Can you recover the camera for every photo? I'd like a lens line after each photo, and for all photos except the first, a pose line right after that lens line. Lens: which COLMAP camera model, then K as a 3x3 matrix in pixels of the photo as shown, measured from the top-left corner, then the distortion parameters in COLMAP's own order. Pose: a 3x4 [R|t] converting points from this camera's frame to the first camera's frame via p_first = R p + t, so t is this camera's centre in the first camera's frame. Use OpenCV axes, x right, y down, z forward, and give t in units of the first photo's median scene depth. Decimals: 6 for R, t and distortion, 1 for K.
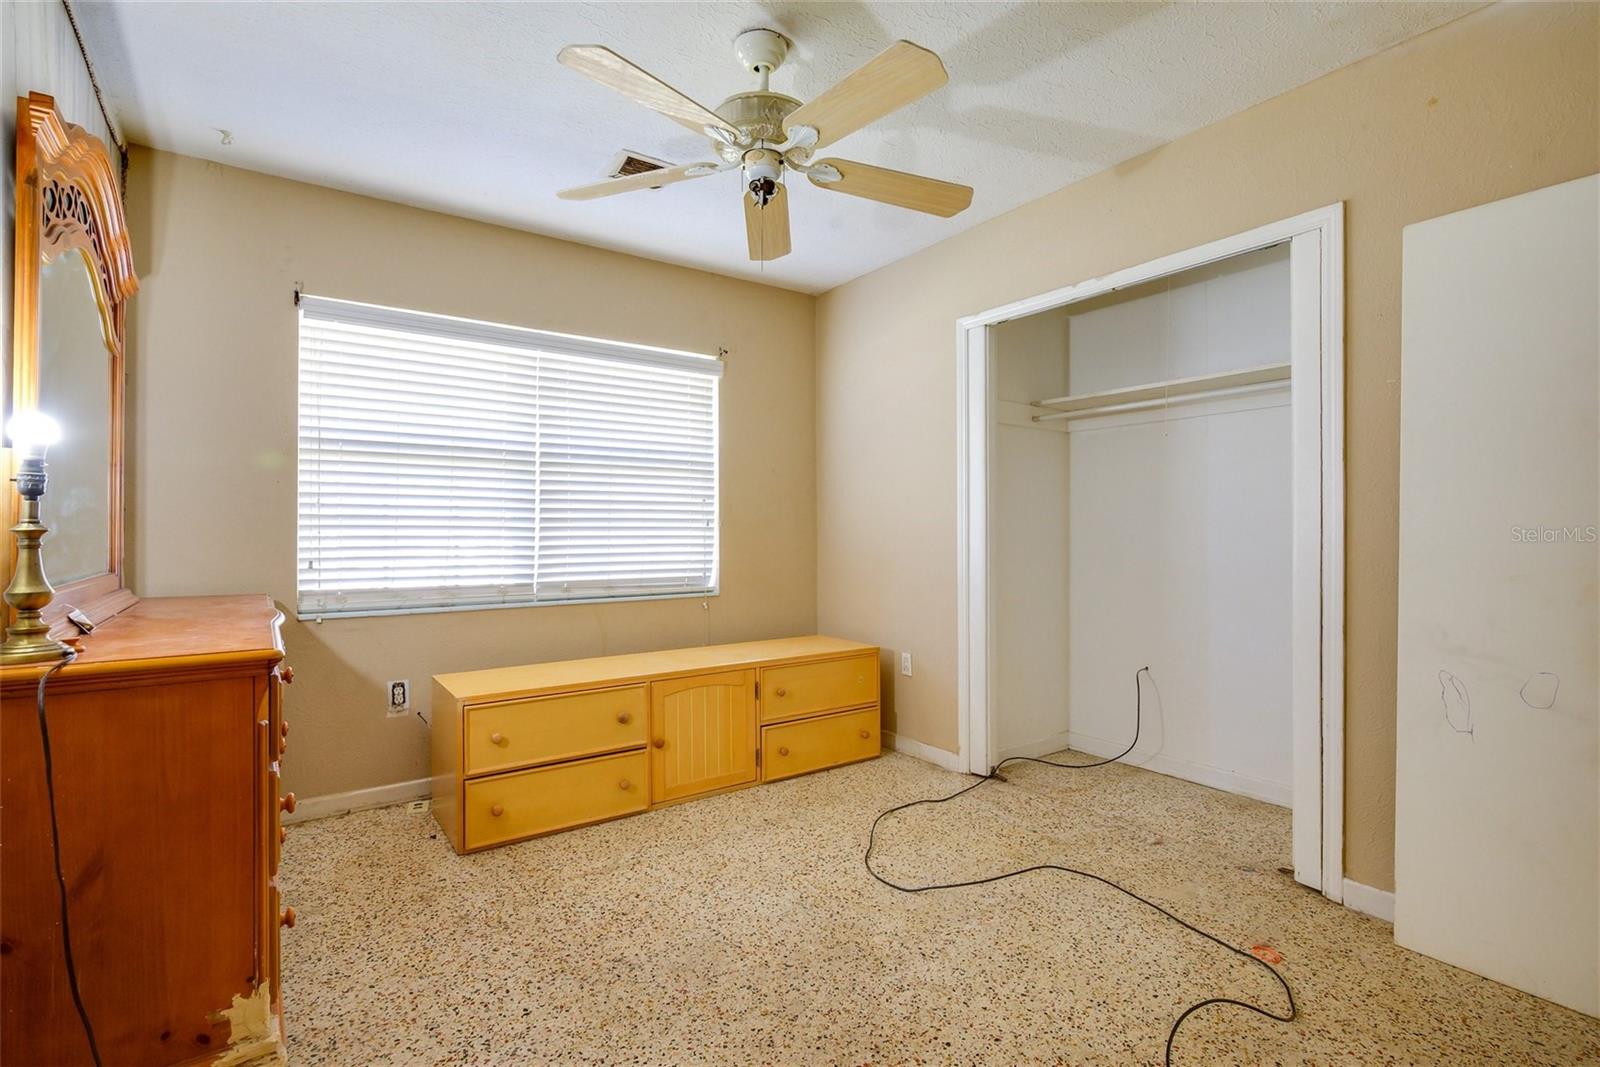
lens RADIAL K [[756.4, 0, 800.0], [0, 756.4, 533.5], [0, 0, 1]] dist [-0.000319, -0.000066]
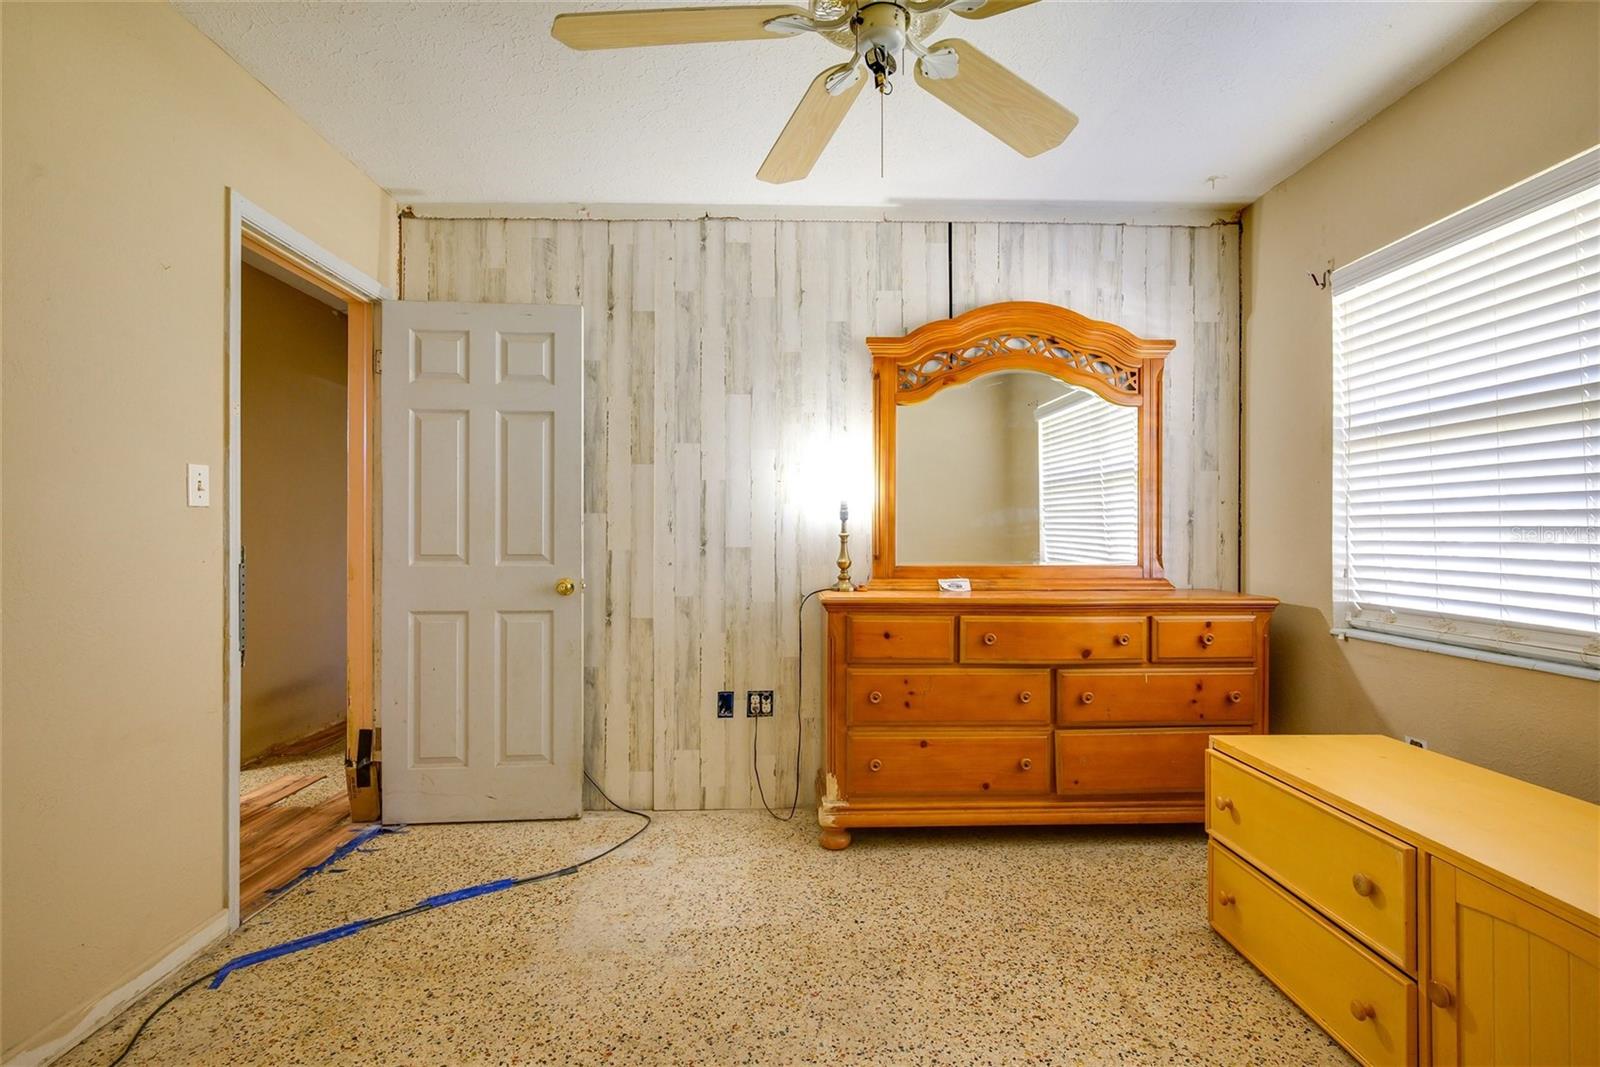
lens RADIAL K [[734.1, 0, 803.3], [0, 734.1, 533.2], [0, 0, 1]] dist [0.000499, 0.000174]
pose [[-0.556212, 0.000689, -0.831040, 0.516044], [-0.000226, 0.999999, 0.000981, -0.007141], [0.831041, 0.000734, -0.556211, 1.185082]]
